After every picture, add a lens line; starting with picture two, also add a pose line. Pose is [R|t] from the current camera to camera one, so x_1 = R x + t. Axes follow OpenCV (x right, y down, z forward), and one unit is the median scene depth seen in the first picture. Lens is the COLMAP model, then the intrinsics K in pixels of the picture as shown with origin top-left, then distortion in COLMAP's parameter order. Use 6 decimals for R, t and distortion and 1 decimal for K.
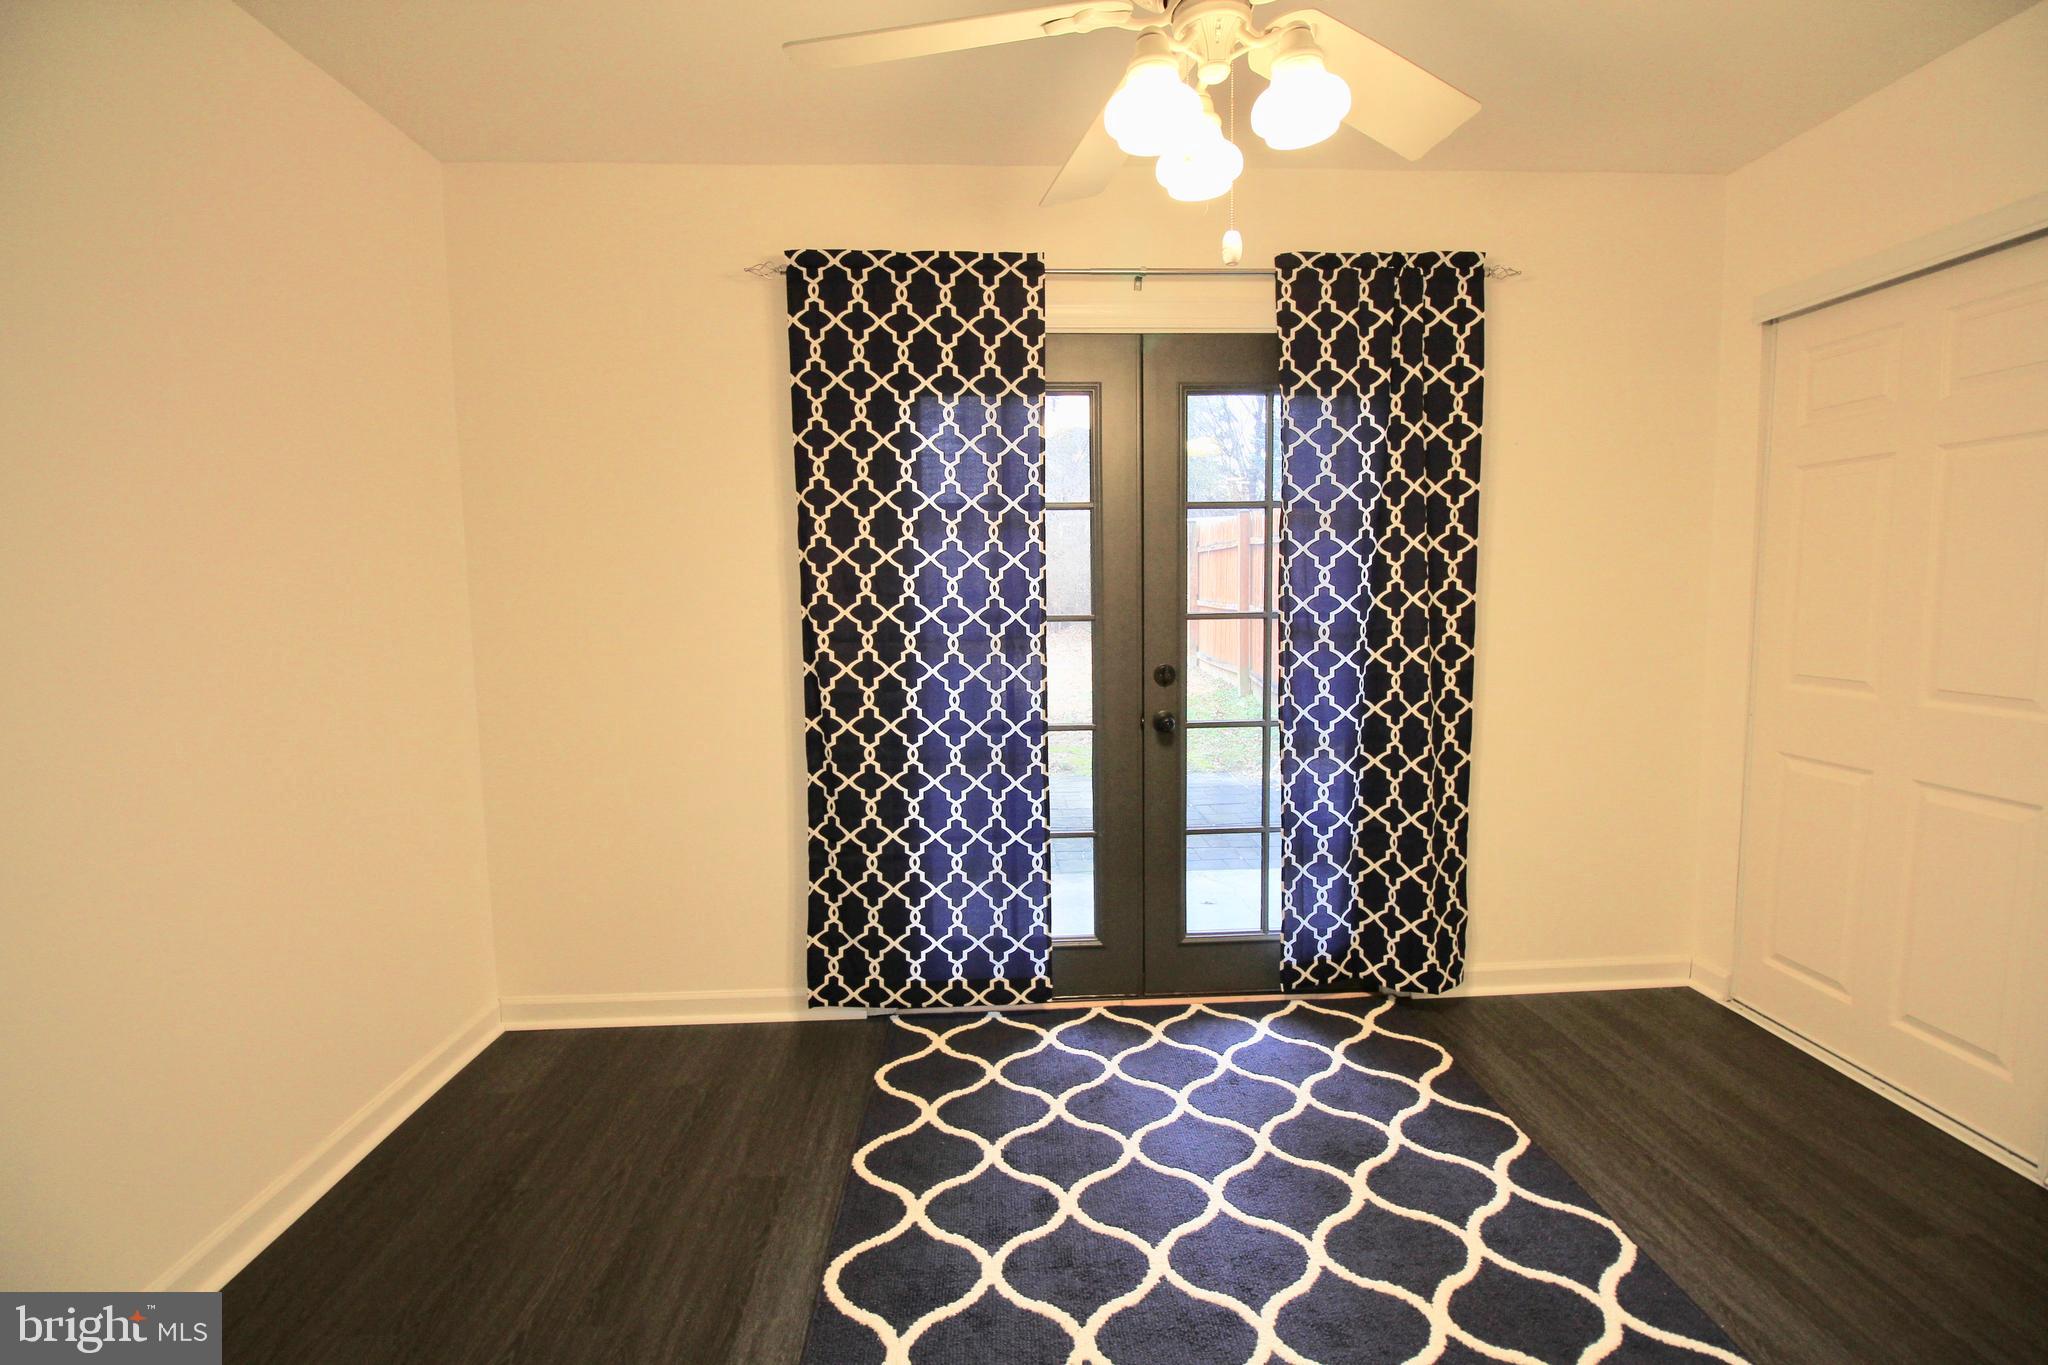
lens RADIAL K [[950.2, 0, 1043.1], [0, 950.2, 676.7], [0, 0, 1]] dist [0.002942, -0.014593]
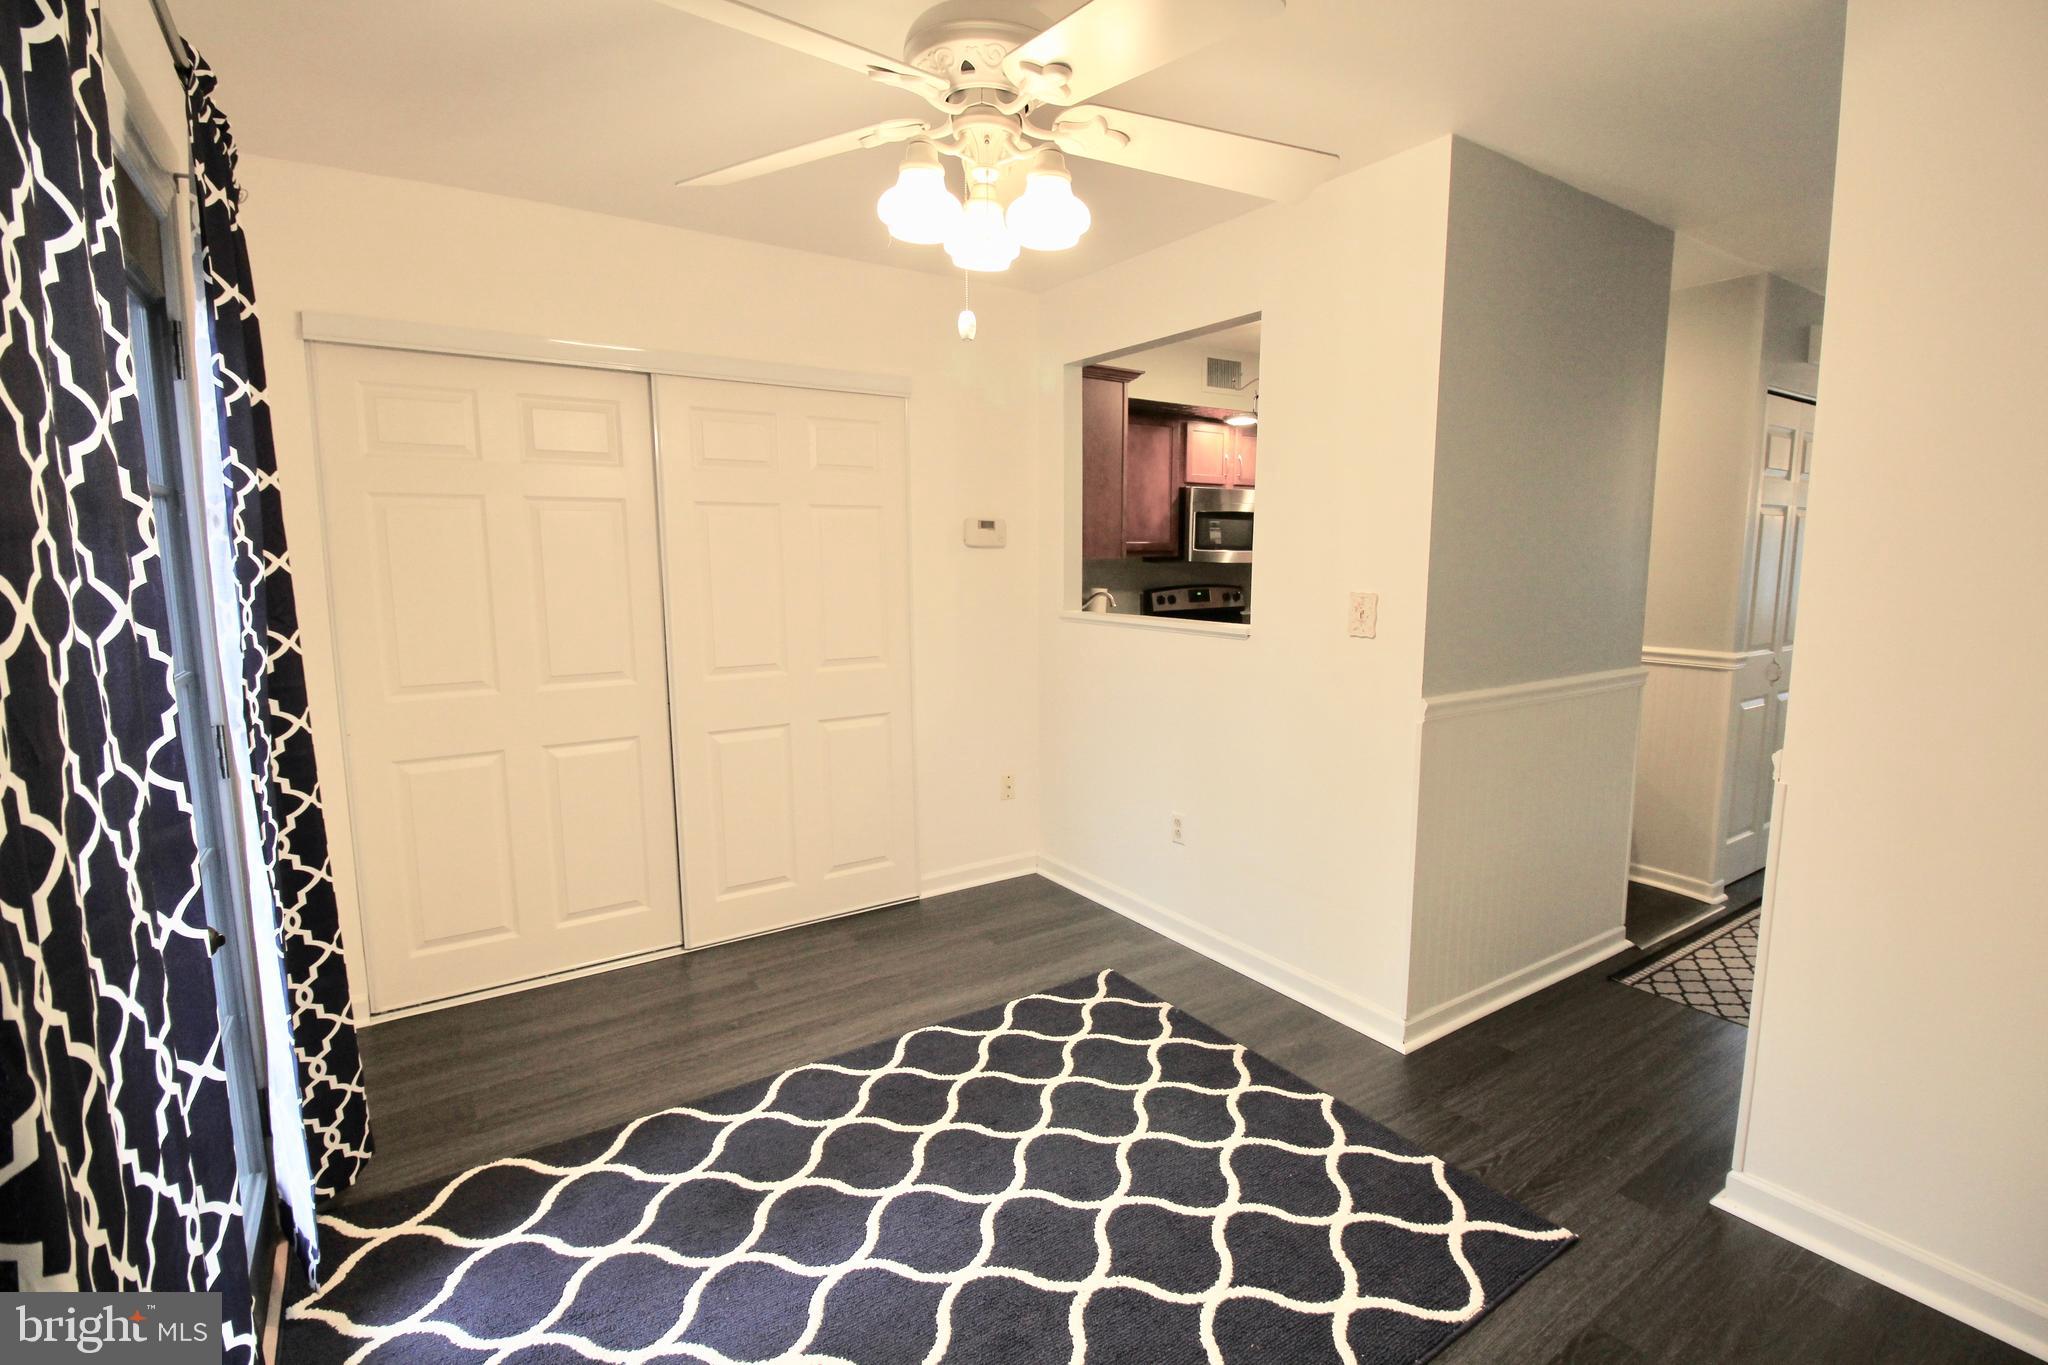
lens RADIAL K [[950.2, 0, 1043.1], [0, 950.2, 676.7], [0, 0, 1]] dist [0.002942, -0.014593]
pose [[-0.519281, -0.097382, 0.849037, -0.492667], [0.087581, 0.982192, 0.166220, -0.126282], [-0.850104, 0.160675, -0.501505, 0.898248]]
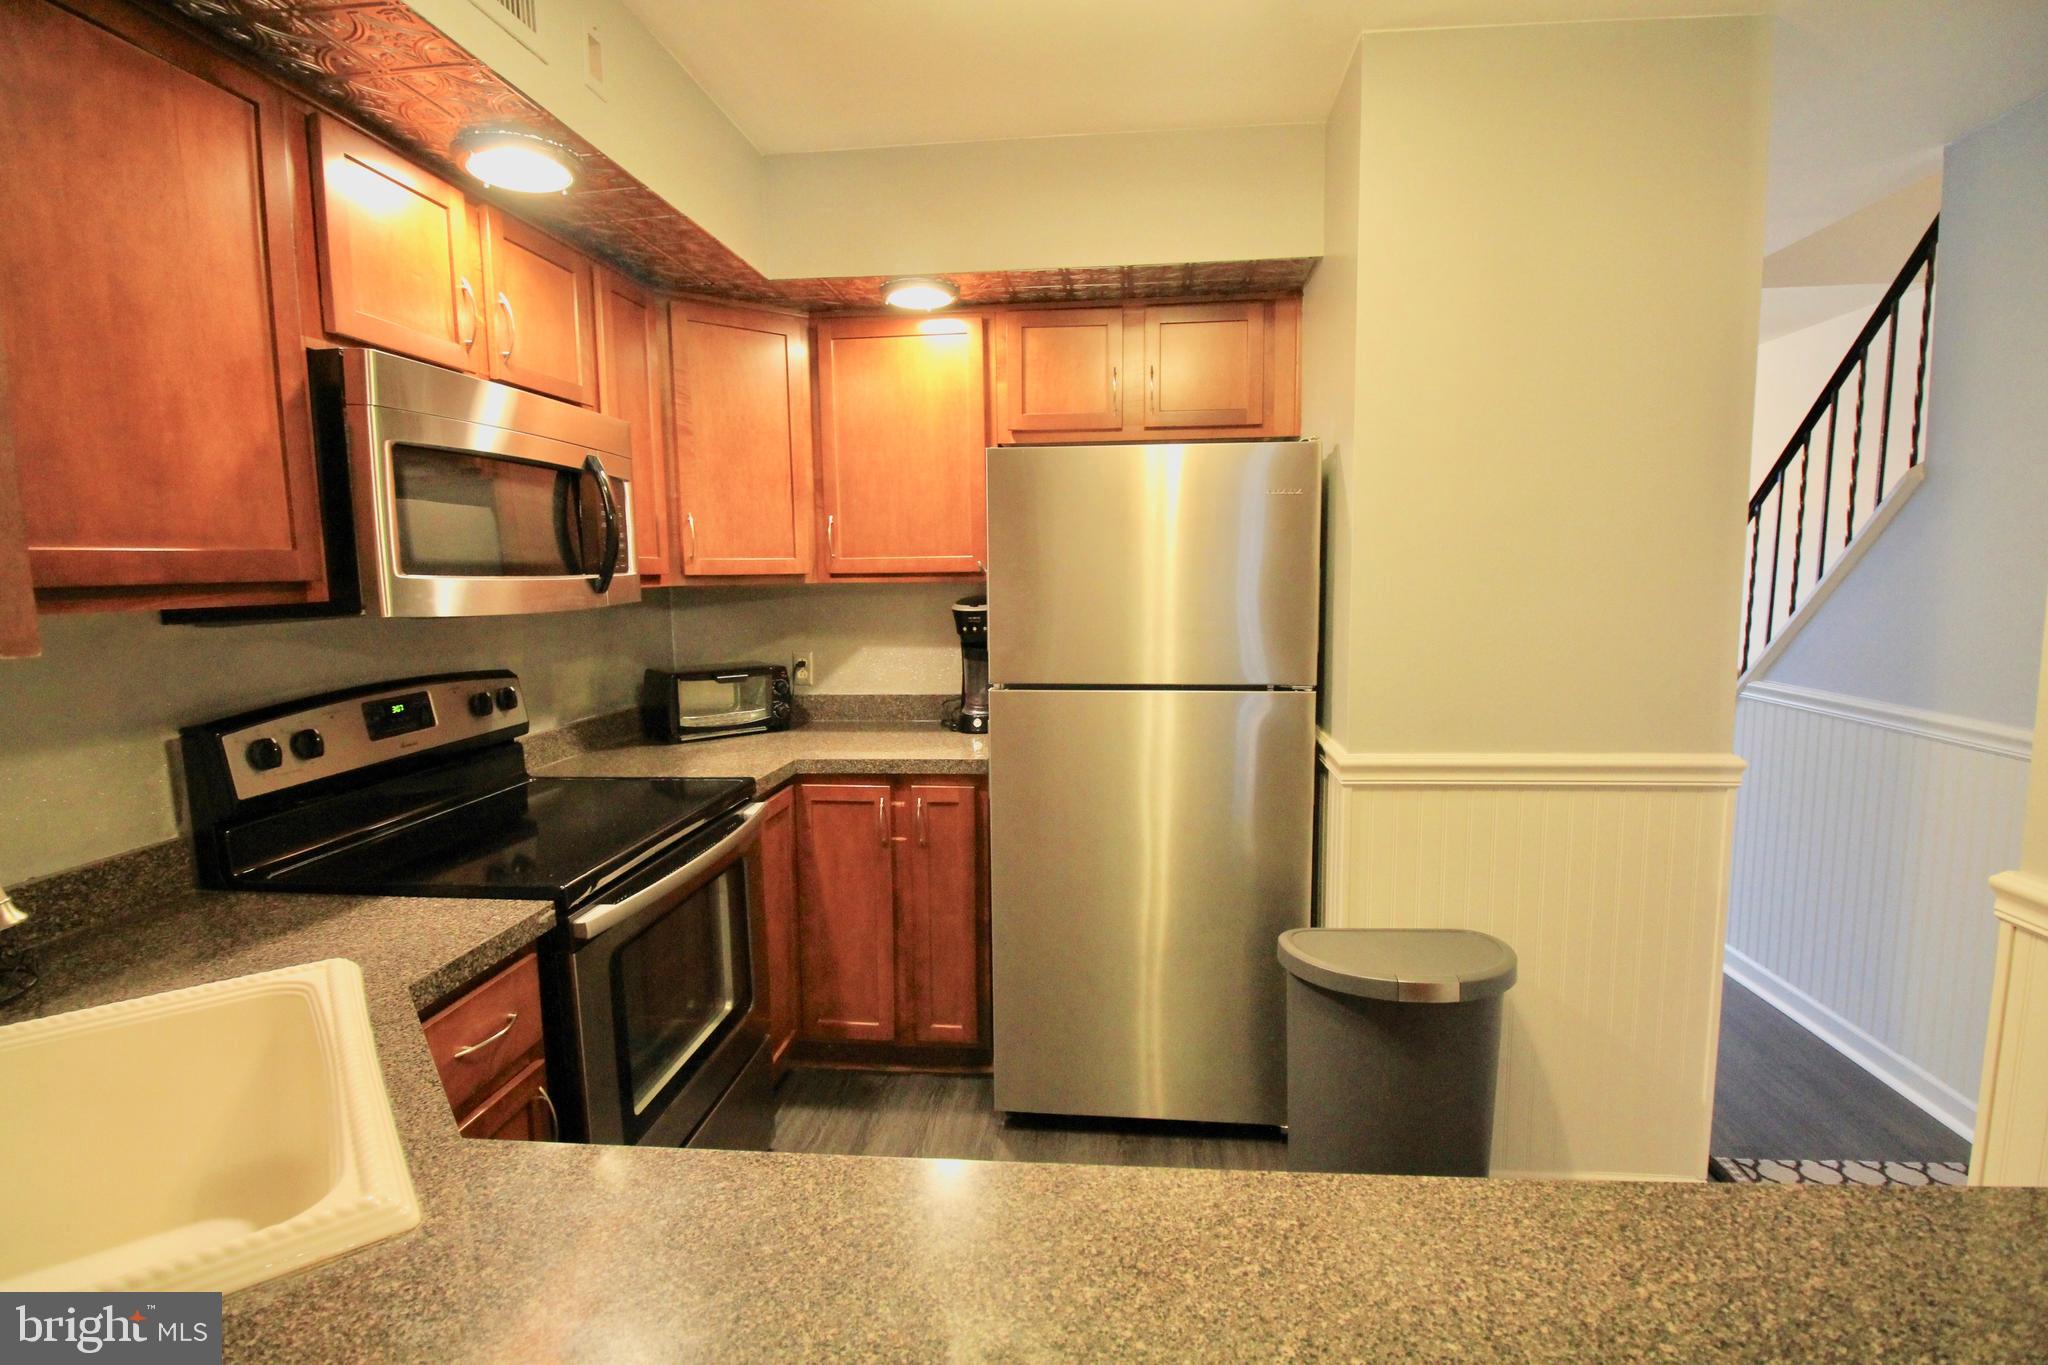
lens RADIAL K [[950.2, 0, 1043.1], [0, 950.2, 676.7], [0, 0, 1]] dist [0.002942, -0.014593]
pose [[-0.988573, 0.012500, 0.150223, 0.581390], [0.043317, 0.978081, 0.203672, -0.069111], [-0.144384, 0.207852, -0.967446, 0.102515]]
